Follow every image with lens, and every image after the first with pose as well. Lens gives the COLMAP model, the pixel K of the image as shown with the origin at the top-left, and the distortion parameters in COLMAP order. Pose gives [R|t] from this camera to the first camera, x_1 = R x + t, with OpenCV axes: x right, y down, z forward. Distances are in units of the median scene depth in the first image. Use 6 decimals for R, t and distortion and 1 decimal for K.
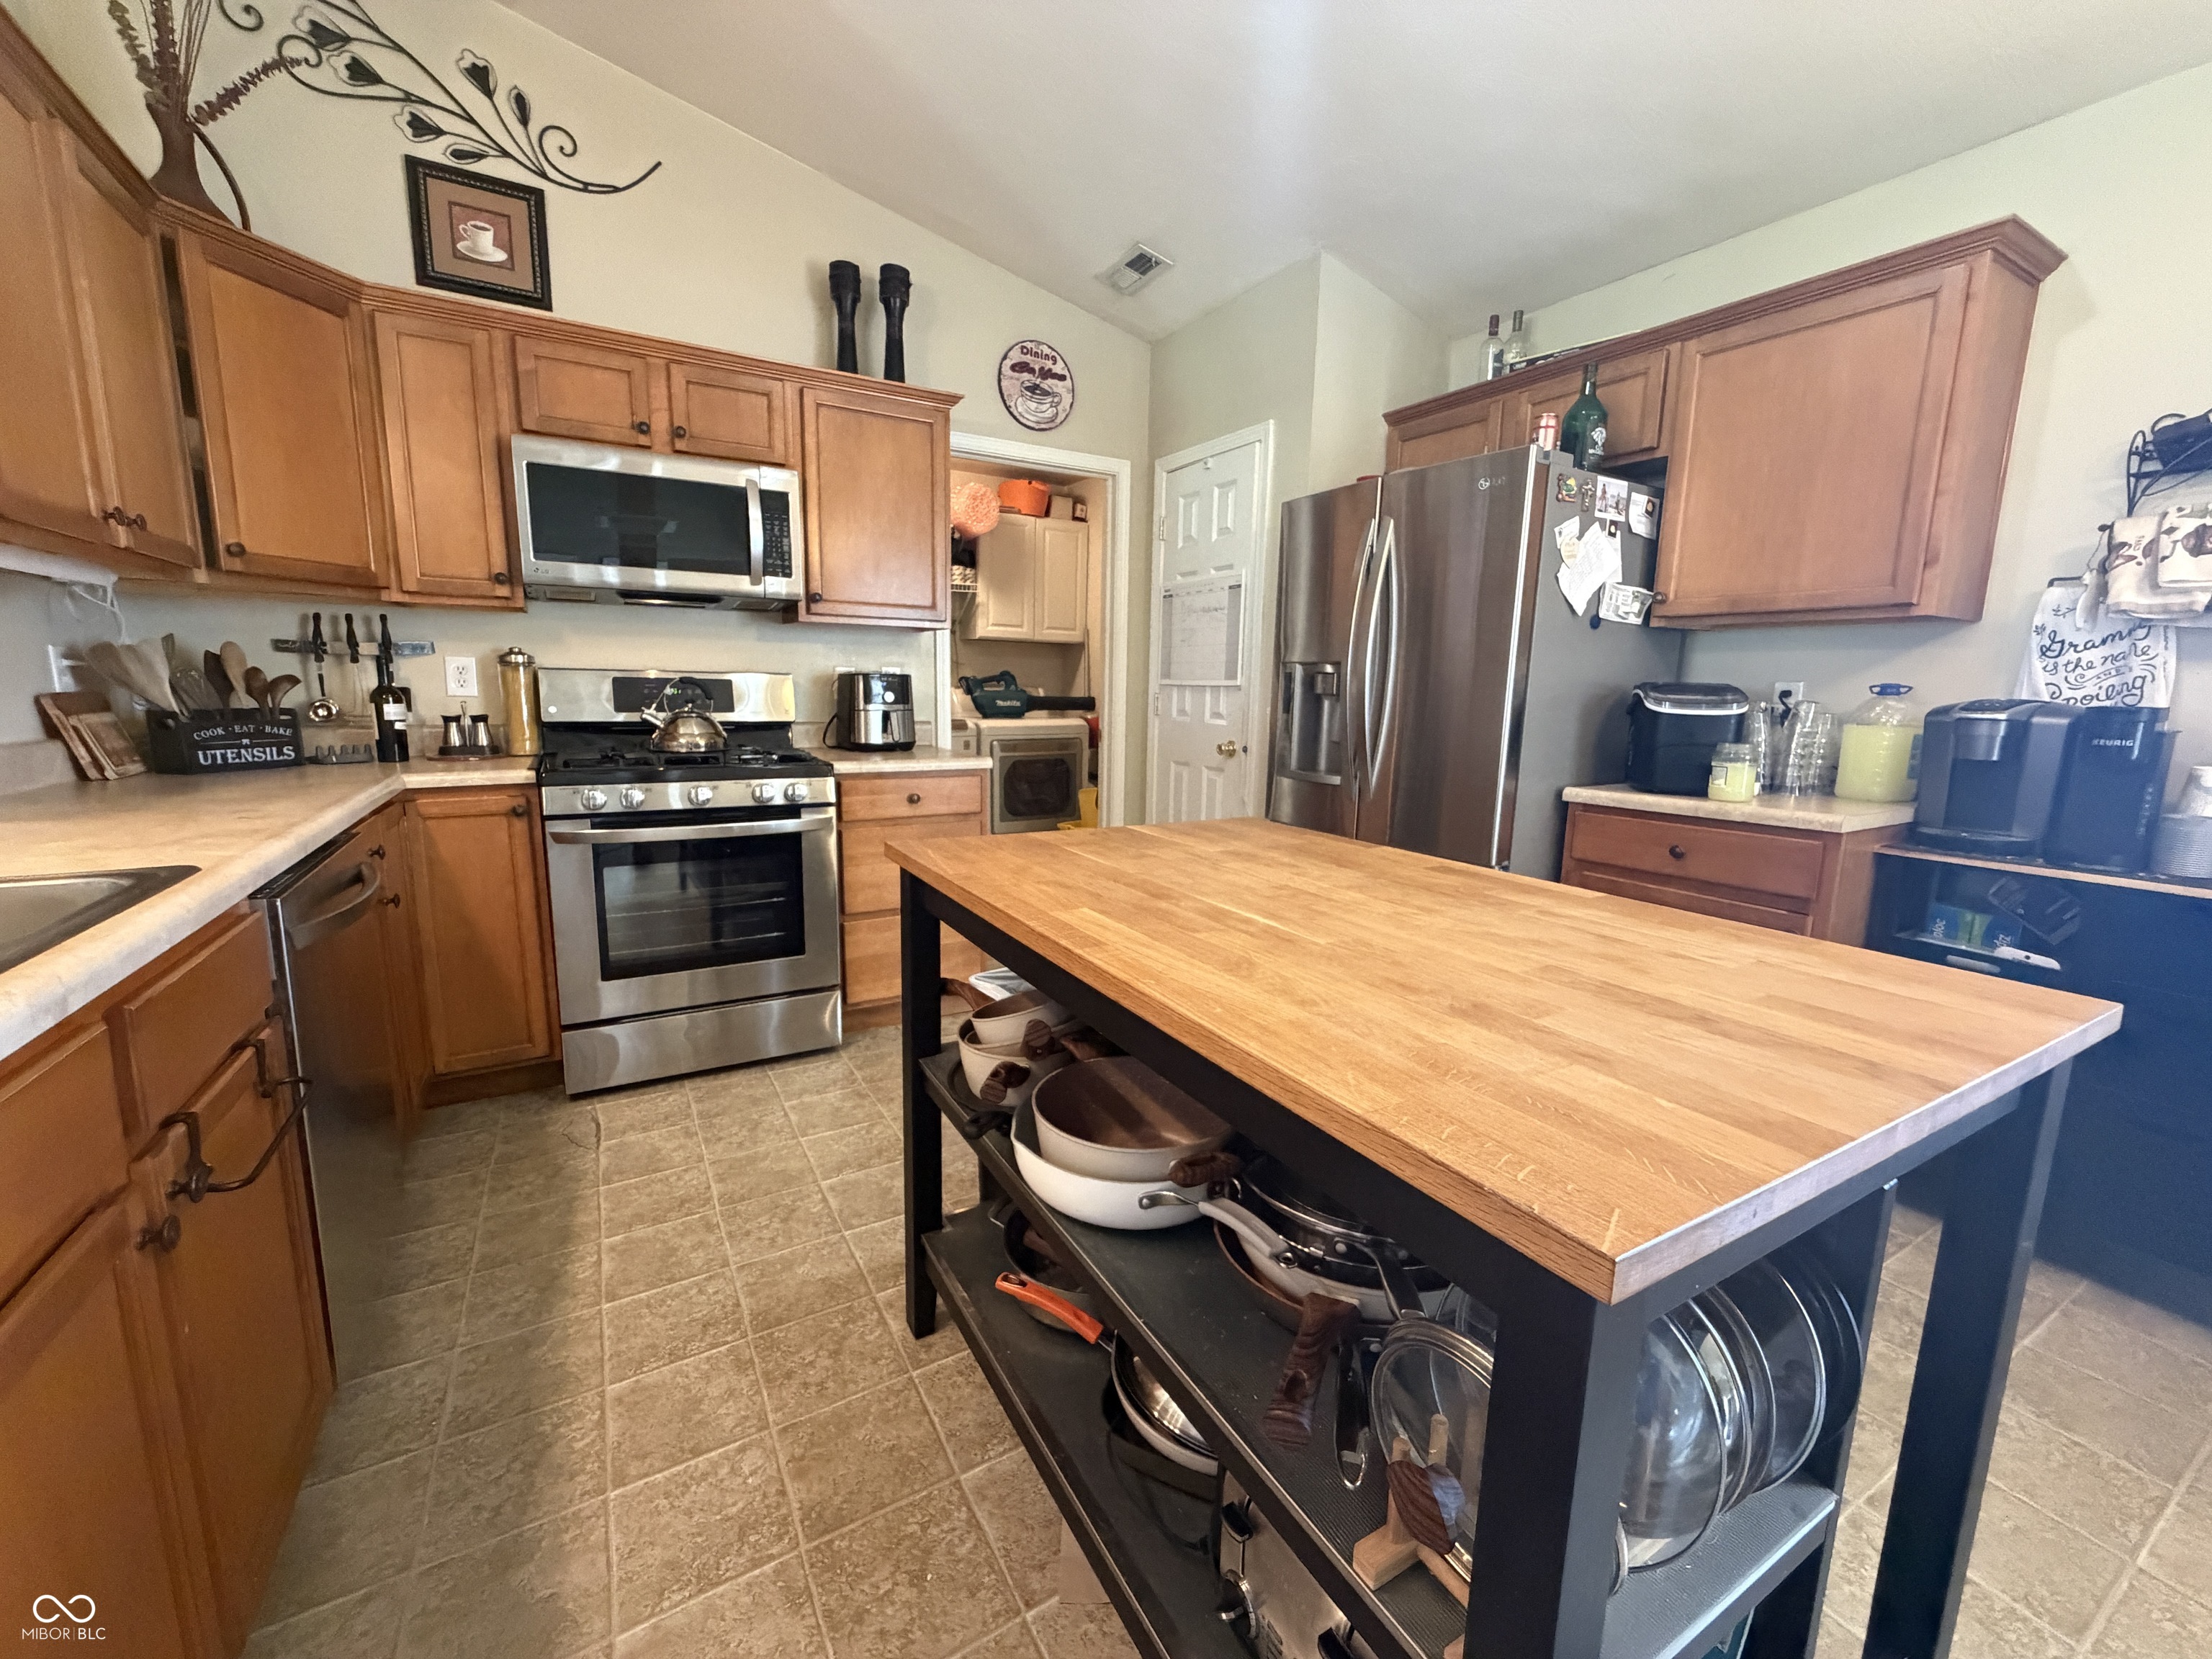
lens RADIAL K [[882.1, 0, 1103.7], [0, 882.1, 829.5], [0, 0, 1]] dist [-0.000172, -0.000252]
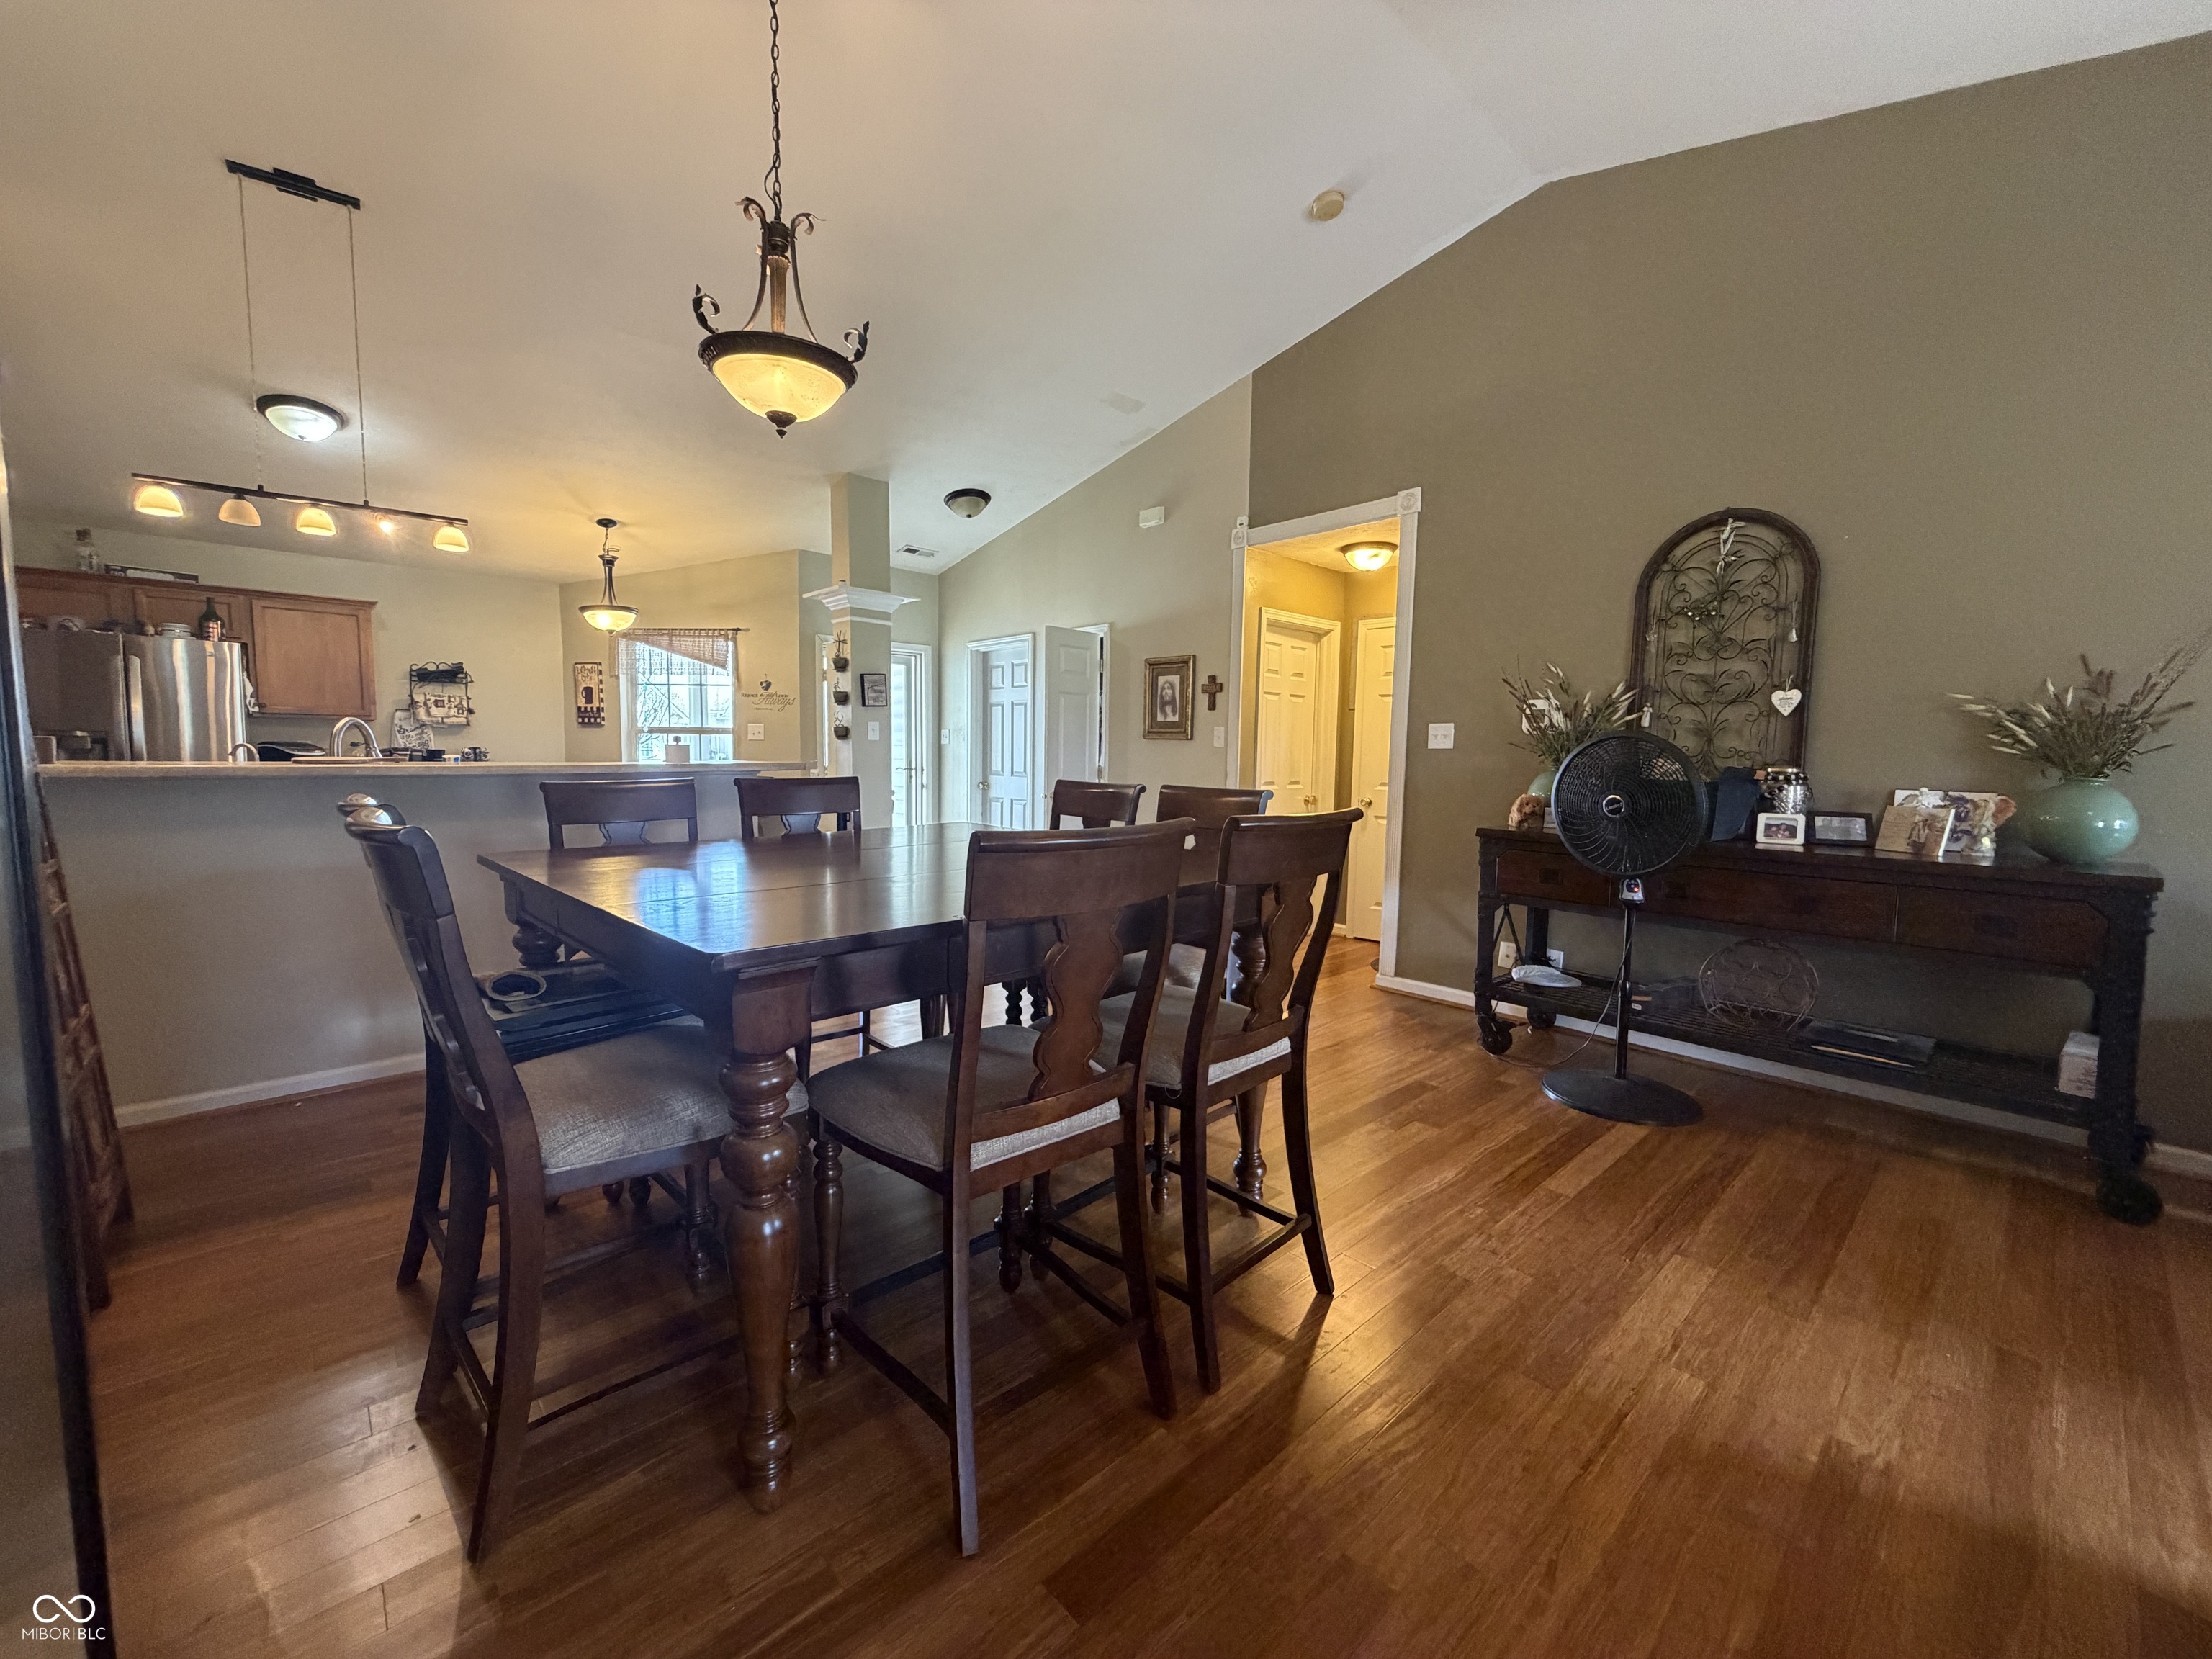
lens RADIAL K [[882.1, 0, 1103.7], [0, 882.1, 829.5], [0, 0, 1]] dist [-0.000172, -0.000252]
pose [[-0.212850, -0.111587, 0.970692, -1.952204], [0.137832, 0.980094, 0.142891, 0.028036], [-0.967314, 0.164207, -0.193232, -0.584371]]
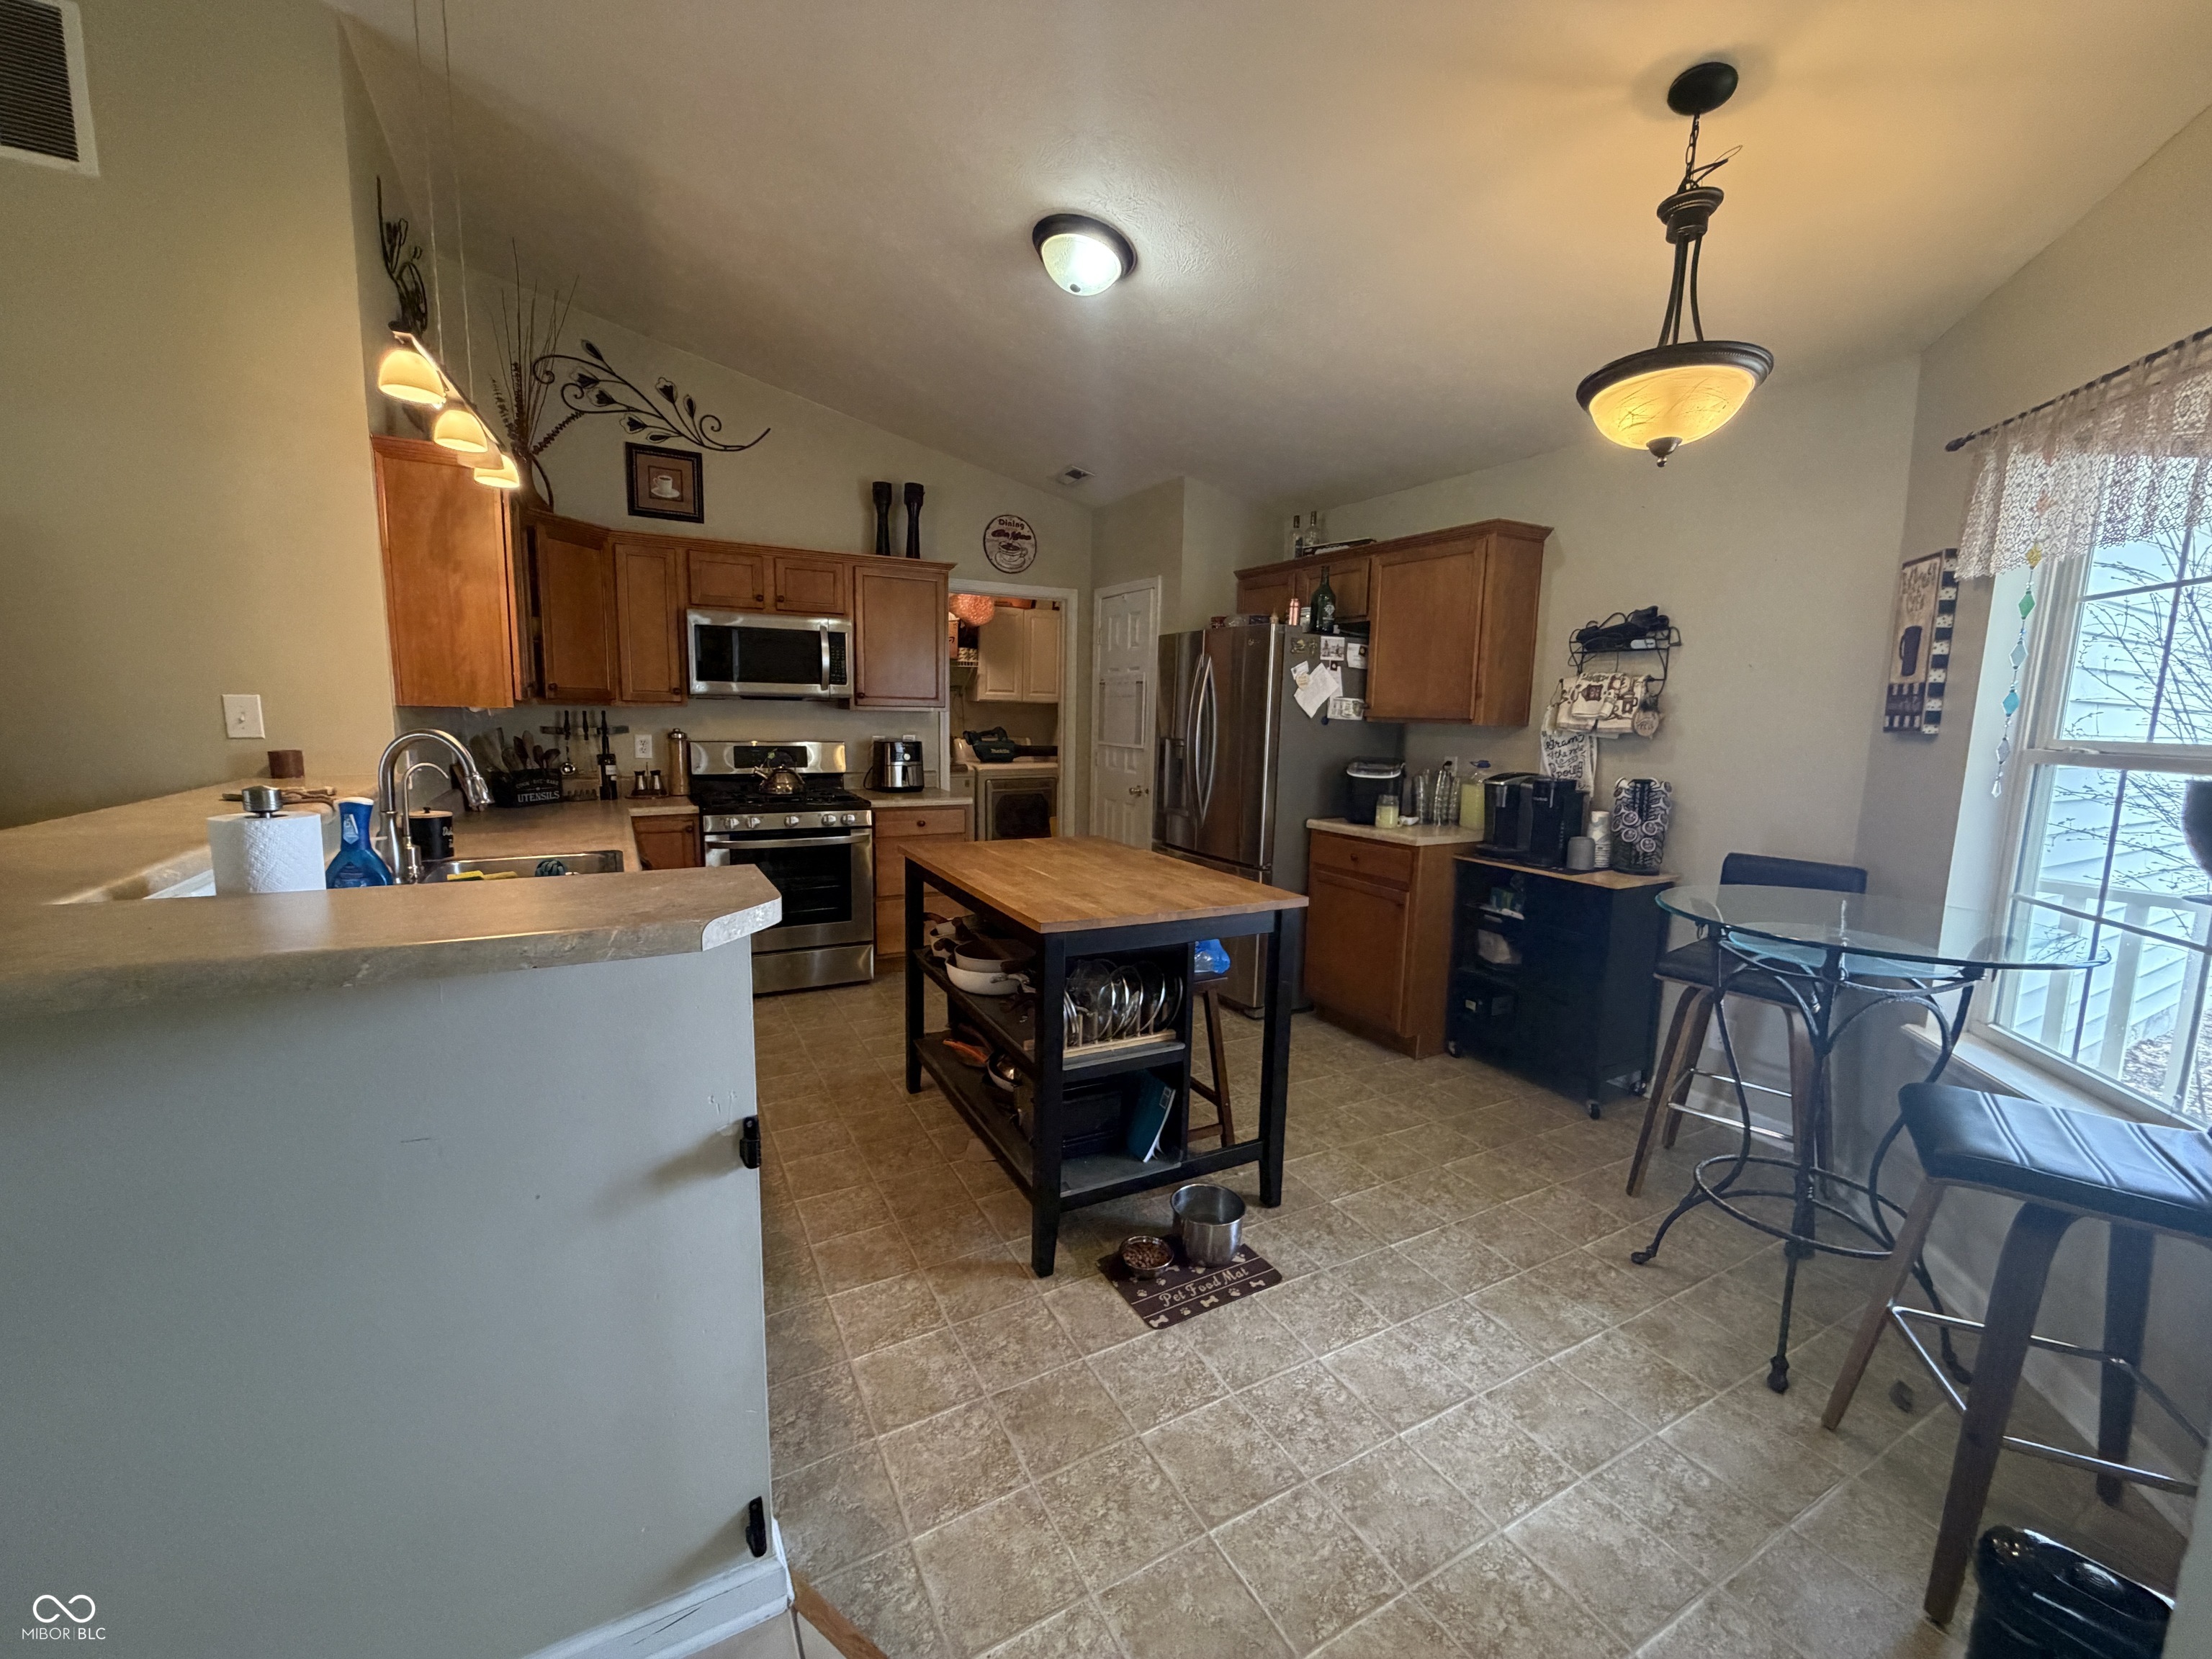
lens RADIAL K [[882.1, 0, 1103.7], [0, 882.1, 829.5], [0, 0, 1]] dist [-0.000172, -0.000252]
pose [[0.999509, 0.006426, -0.030661, 0.172079], [-0.007258, 0.999607, -0.027083, 0.016951], [0.030474, 0.027292, 0.999163, -0.610000]]
